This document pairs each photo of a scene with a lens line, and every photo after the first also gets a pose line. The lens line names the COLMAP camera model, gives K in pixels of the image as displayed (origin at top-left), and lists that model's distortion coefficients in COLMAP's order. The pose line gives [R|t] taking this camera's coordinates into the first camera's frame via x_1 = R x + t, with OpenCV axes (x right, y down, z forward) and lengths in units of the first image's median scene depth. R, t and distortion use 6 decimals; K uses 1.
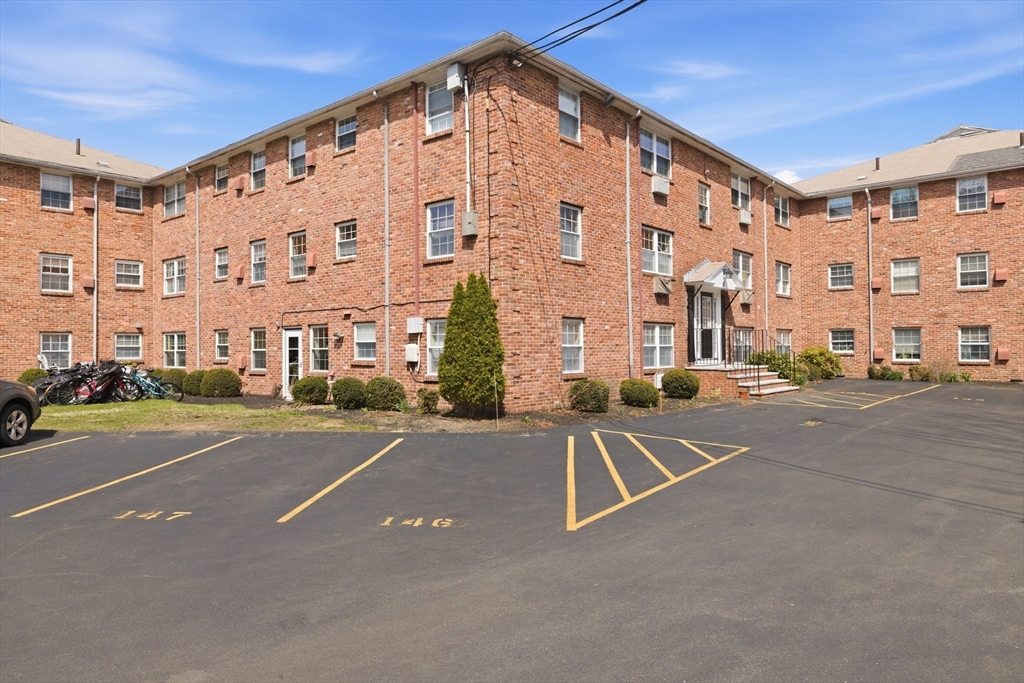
lens RADIAL K [[656.1, 0, 508.1], [0, 656.1, 335.1], [0, 0, 1]] dist [-0.009656, 0.005543]
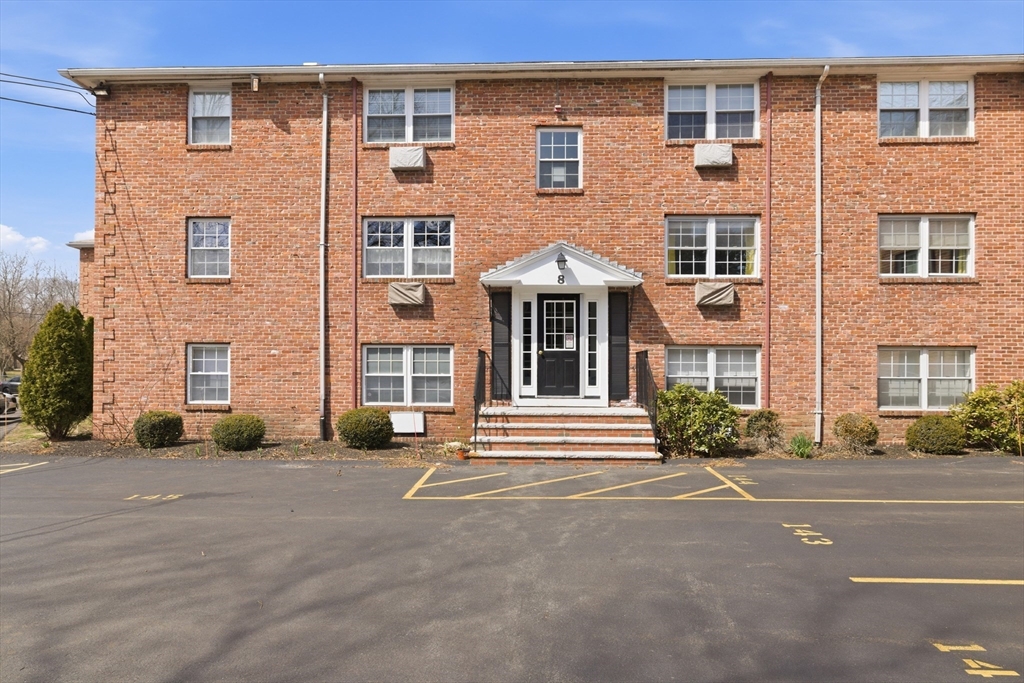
lens RADIAL K [[629.8, 0, 525.8], [0, 629.8, 365.6], [0, 0, 1]] dist [-0.006391, 0.007093]
pose [[0.630580, 0.005612, -0.776104, 0.761290], [0.006049, 0.999908, 0.012145, -0.002110], [0.776100, -0.012353, 0.630488, 0.576575]]
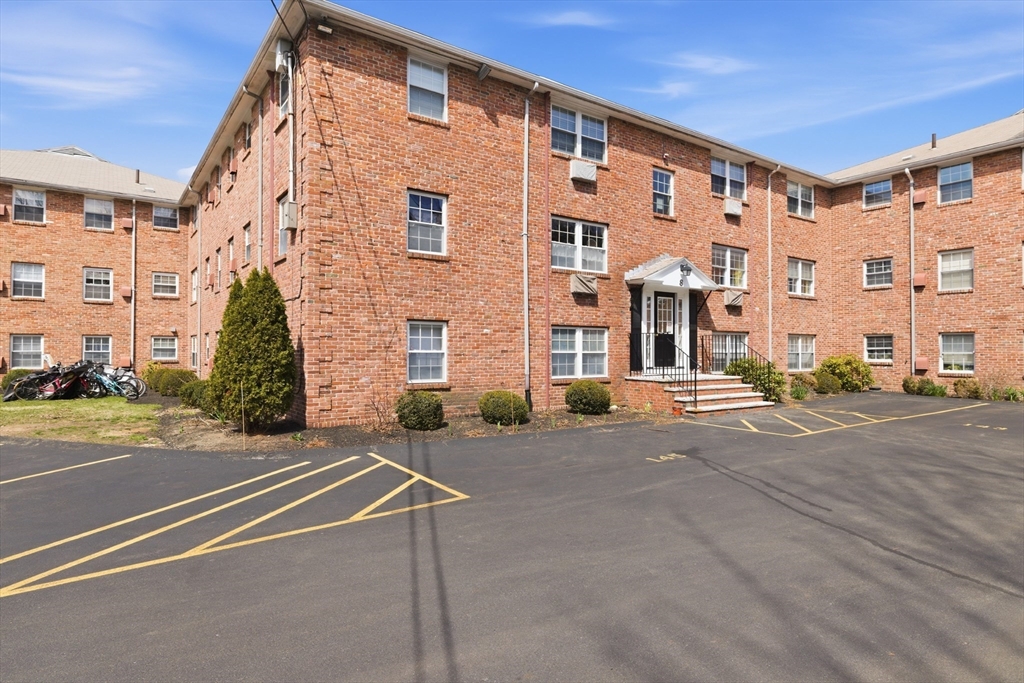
lens RADIAL K [[570.2, 0, 517.5], [0, 570.2, 344.1], [0, 0, 1]] dist [-0.005040, -0.001107]
pose [[0.972220, 0.006517, -0.233979, 0.287810], [-0.004637, 0.999952, 0.008582, -0.000974], [0.234024, -0.007259, 0.972204, 0.204916]]
